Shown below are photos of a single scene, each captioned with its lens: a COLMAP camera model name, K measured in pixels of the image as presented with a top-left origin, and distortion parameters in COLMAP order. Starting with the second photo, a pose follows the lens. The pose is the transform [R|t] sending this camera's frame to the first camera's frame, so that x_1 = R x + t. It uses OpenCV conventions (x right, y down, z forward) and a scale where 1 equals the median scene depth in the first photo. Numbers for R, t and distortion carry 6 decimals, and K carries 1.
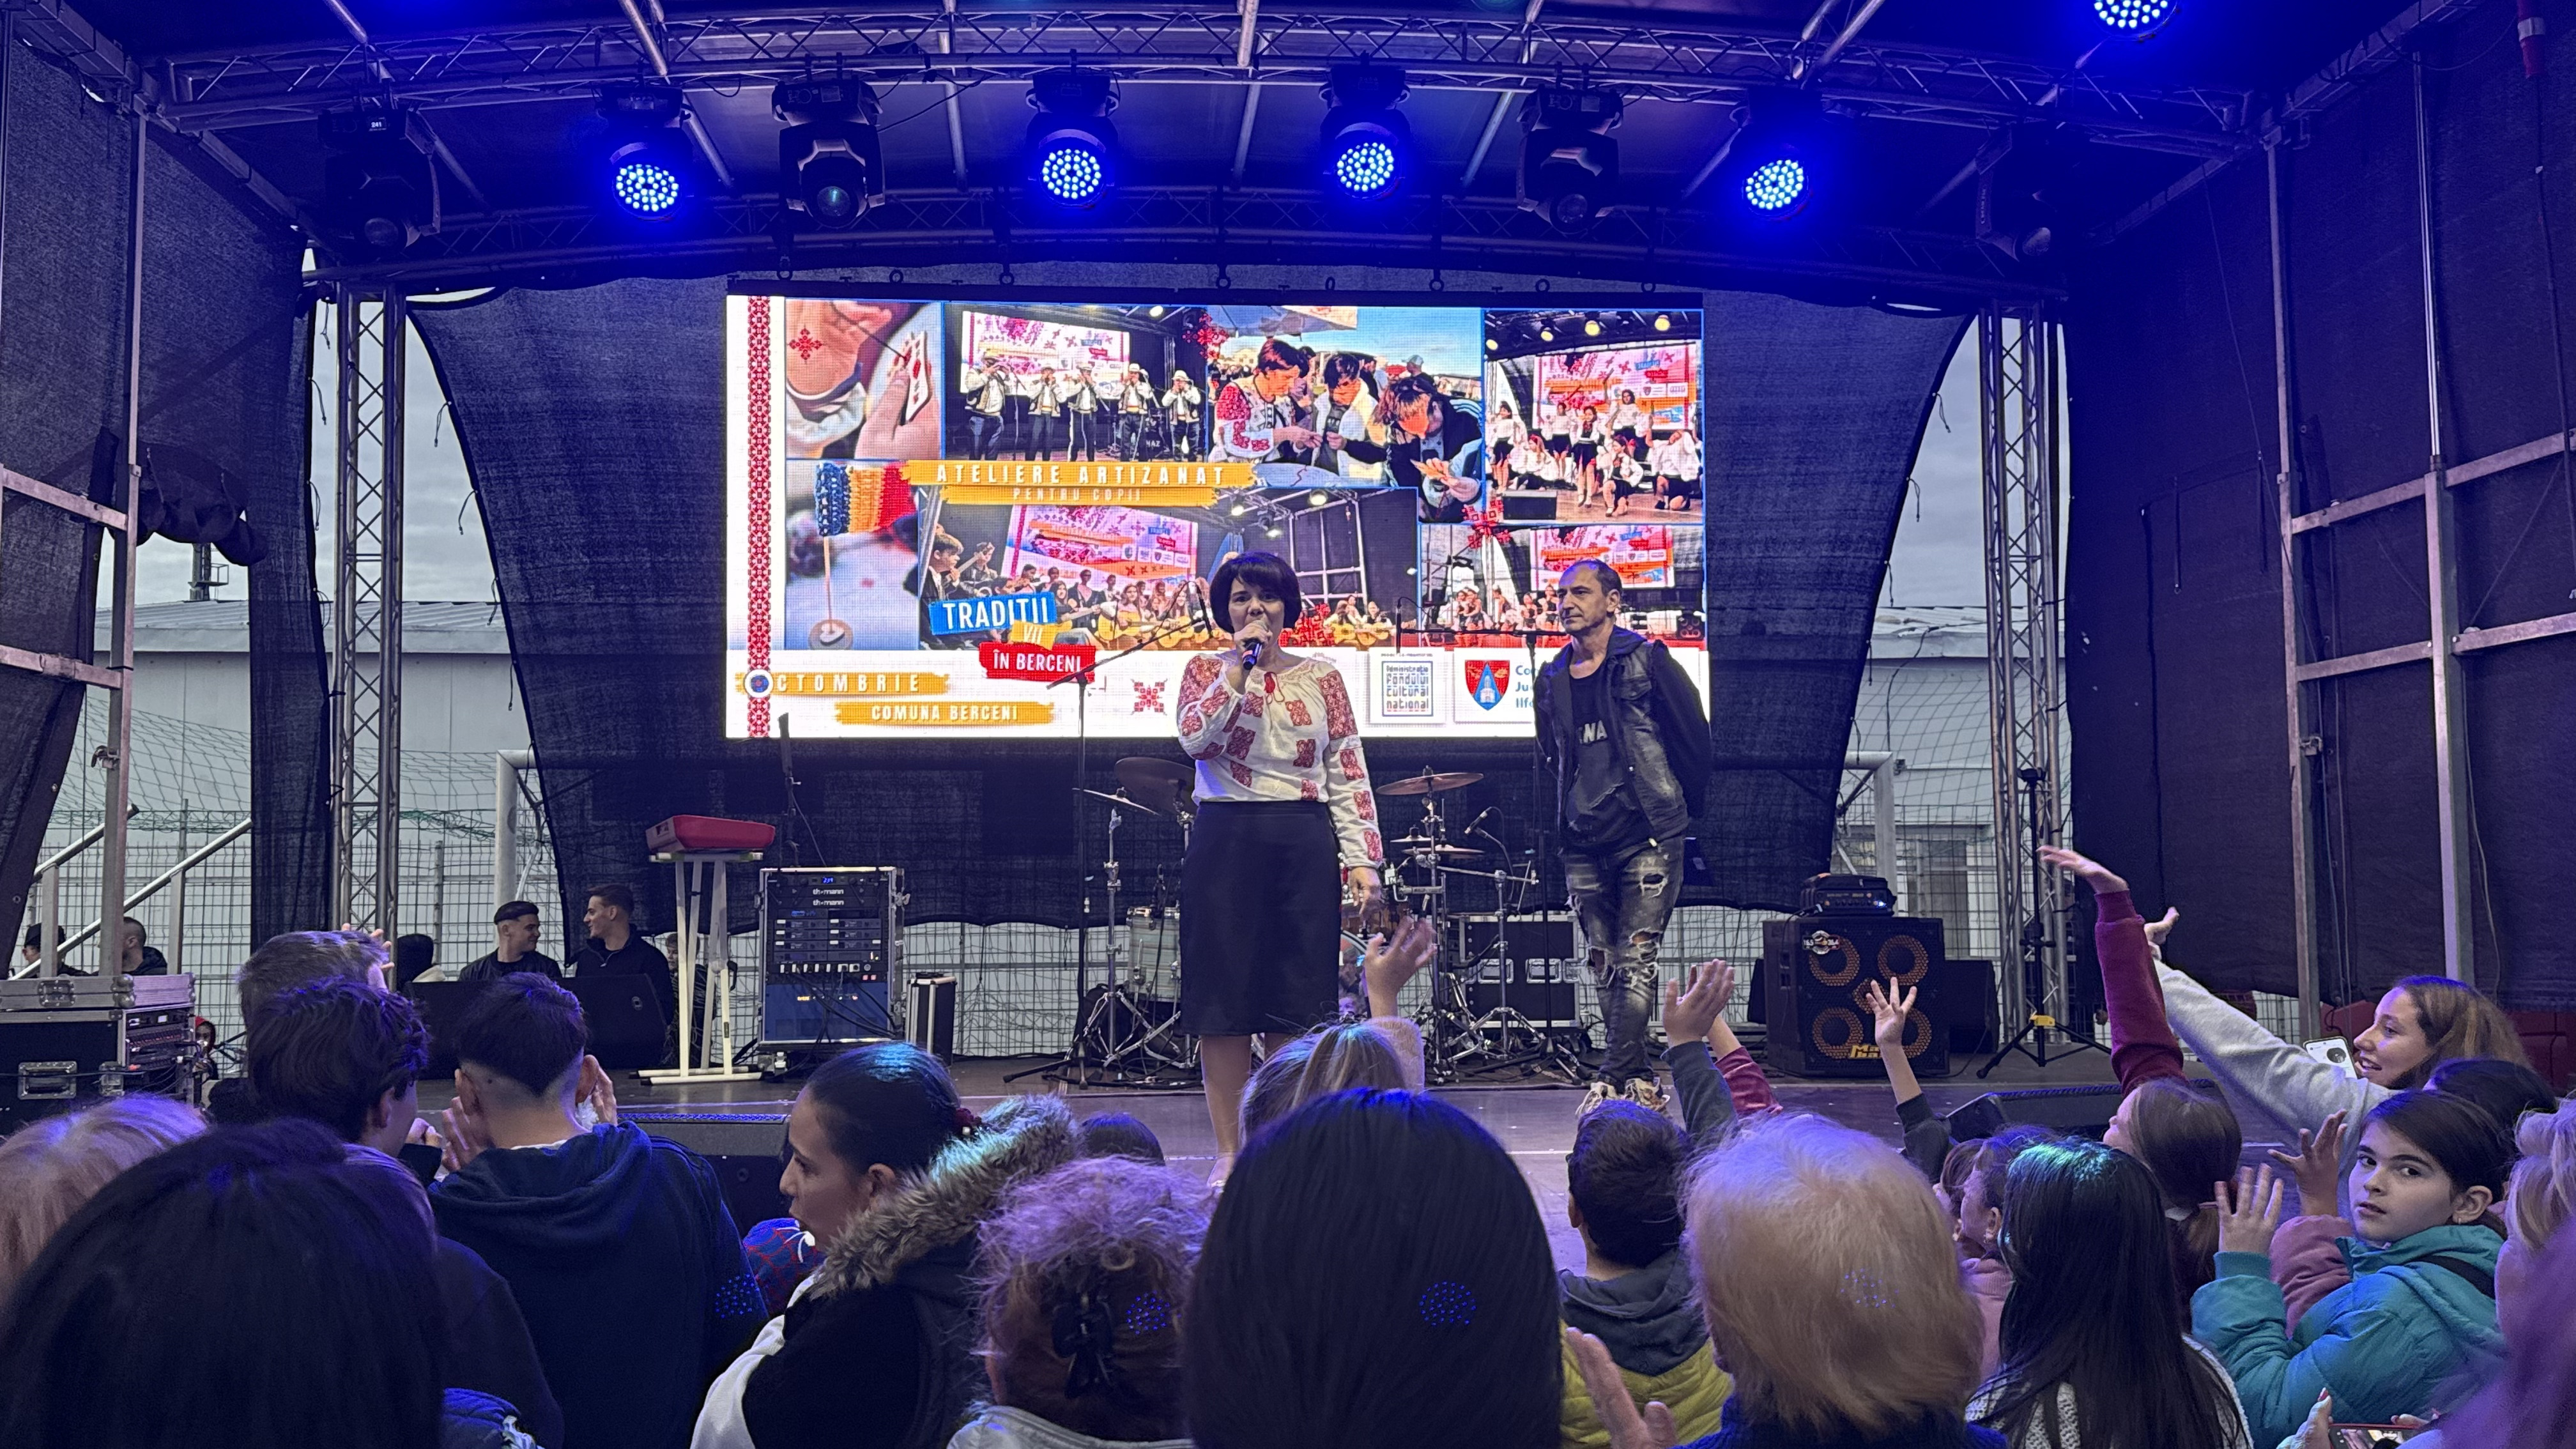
lens RADIAL K [[2137.5, 0, 1277.0], [0, 2137.5, 747.5], [0, 0, 1]] dist [0.124574, -0.209542]
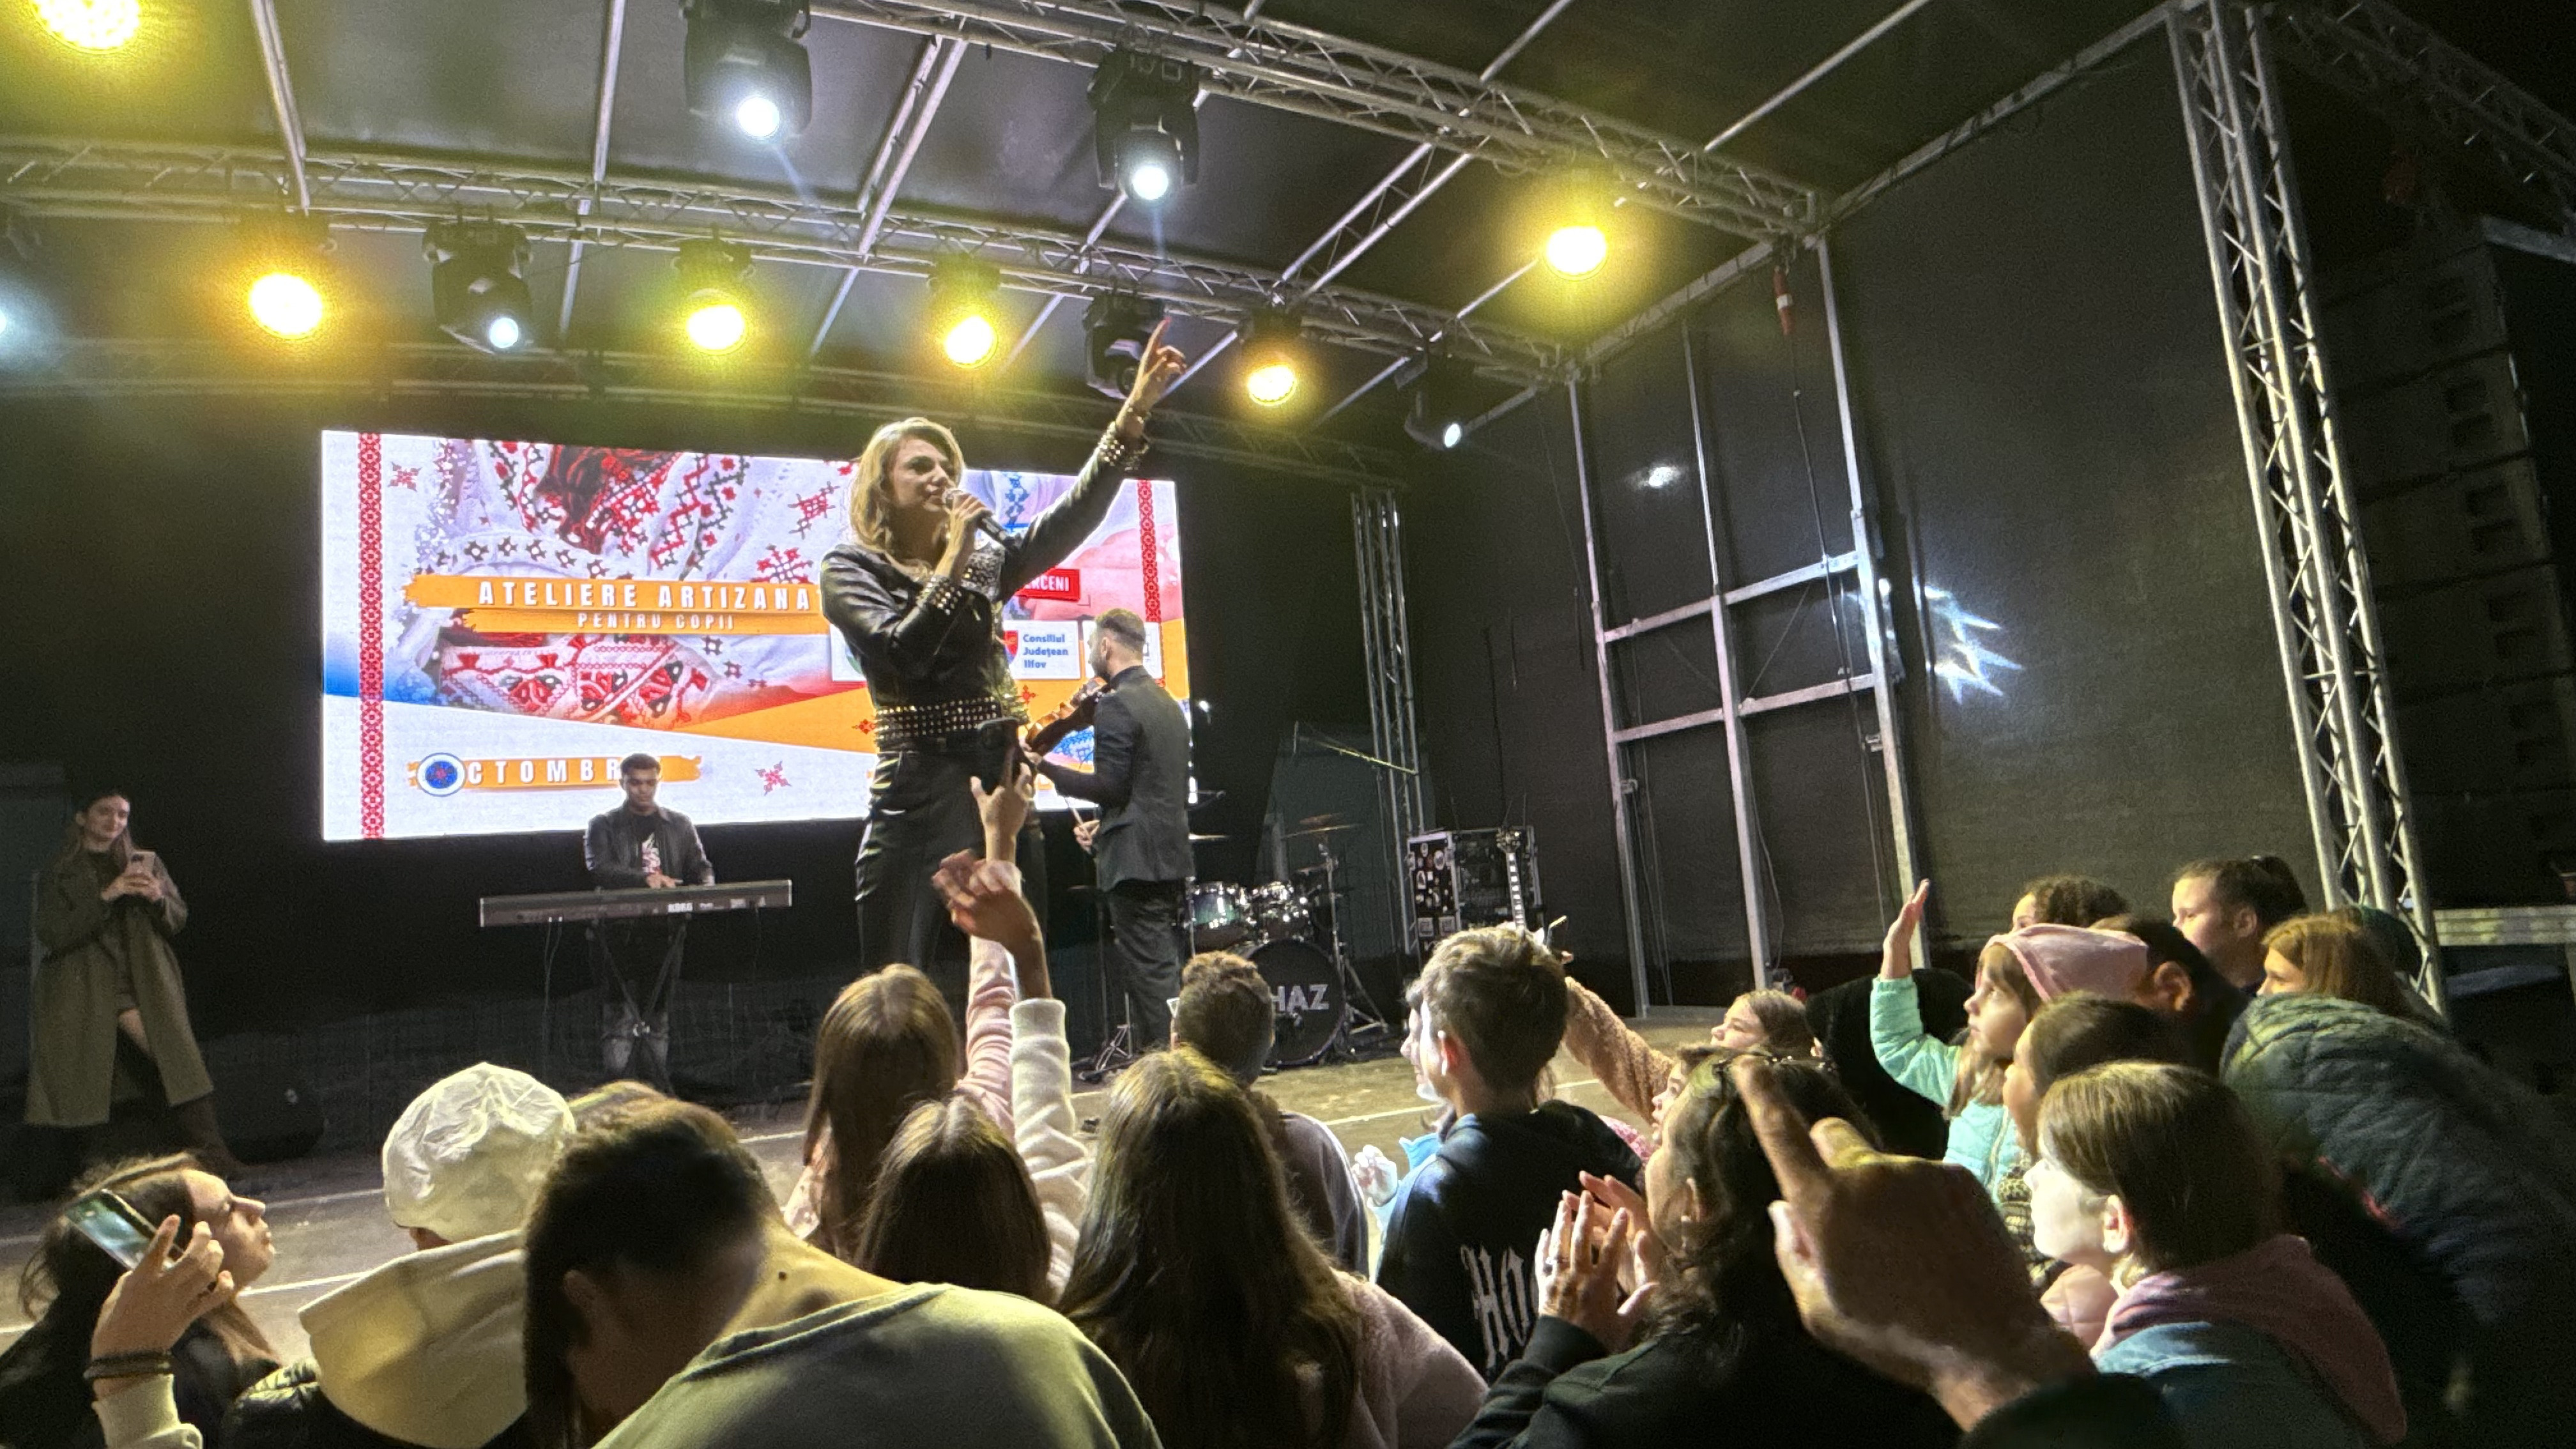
lens RADIAL K [[1524.5, 0, 1291.3], [0, 1524.5, 718.8], [0, 0, 1]] dist [-0.004334, -0.000391]
pose [[0.918915, -0.017799, 0.394054, -0.111282], [0.049489, 0.996290, -0.070405, 0.012348], [-0.391339, 0.084197, 0.916387, 0.124401]]
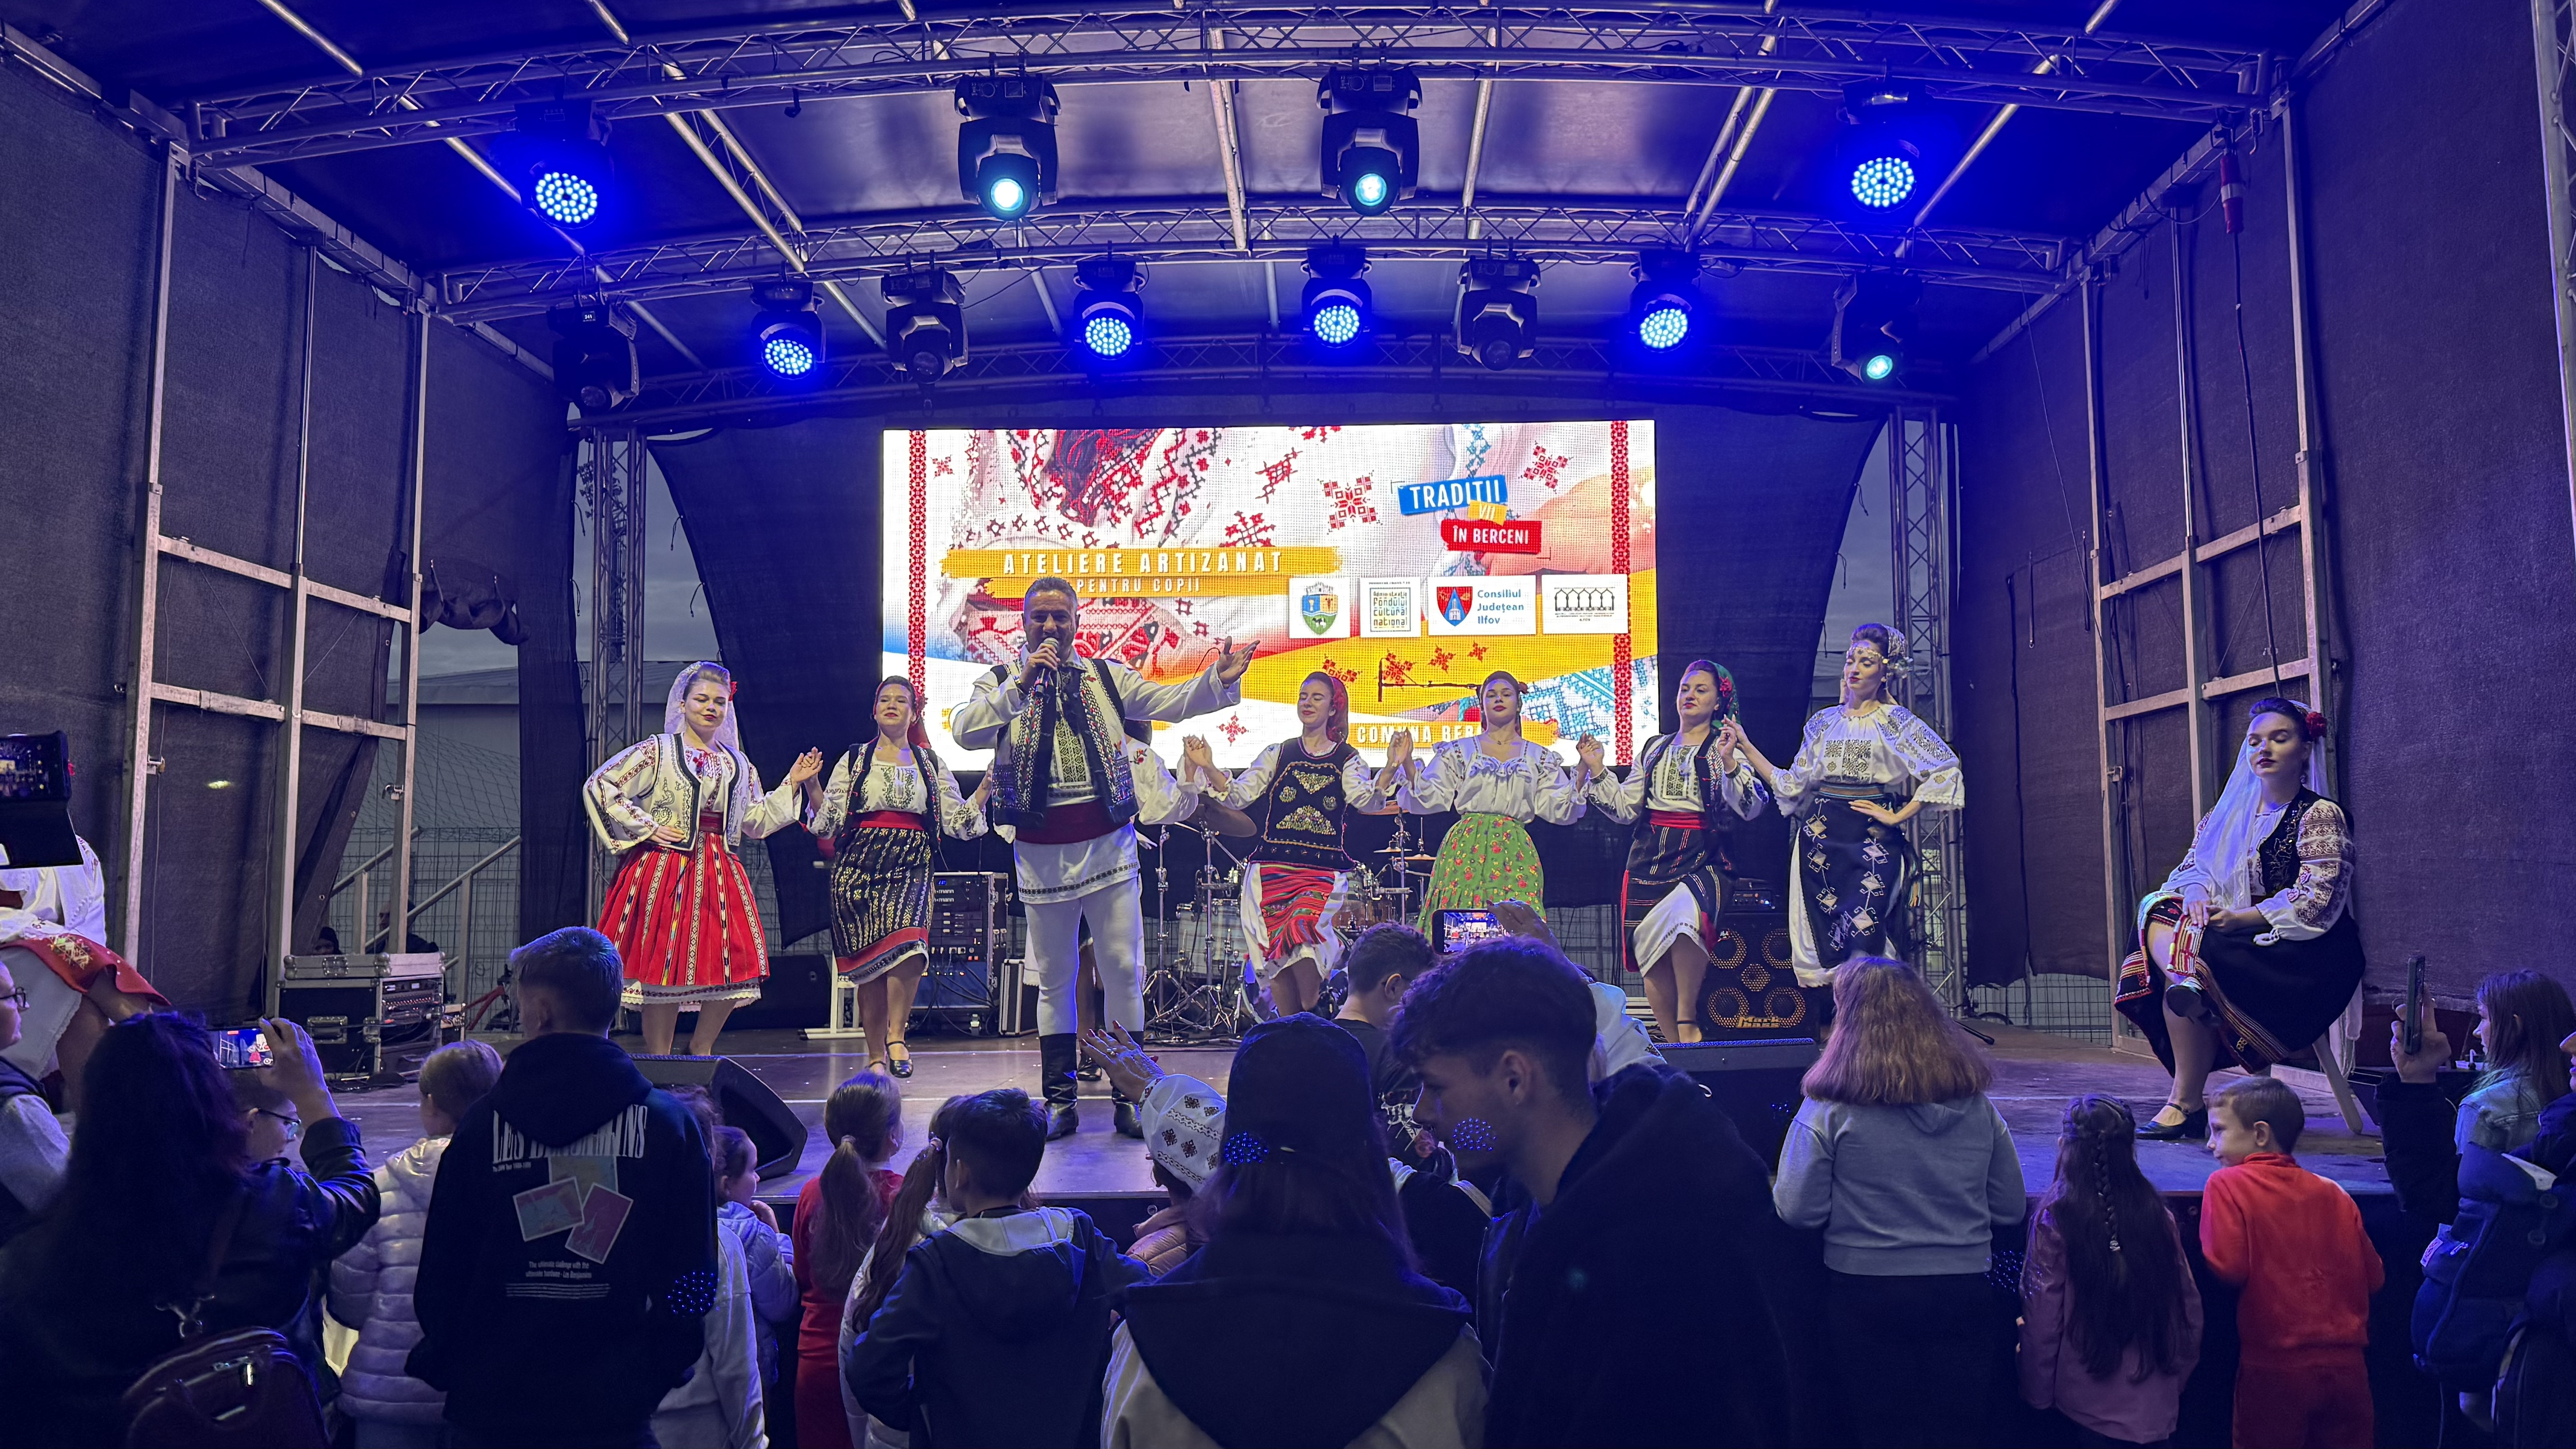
lens RADIAL K [[1785.4, 0, 1308.4], [0, 1785.4, 733.7], [0, 0, 1]] dist [0.120653, -0.202604]
pose [[0.994780, -0.007109, -0.101799, 0.107616], [0.005233, 0.999812, -0.018685, -0.005212], [0.101912, 0.018055, 0.994630, -0.047328]]
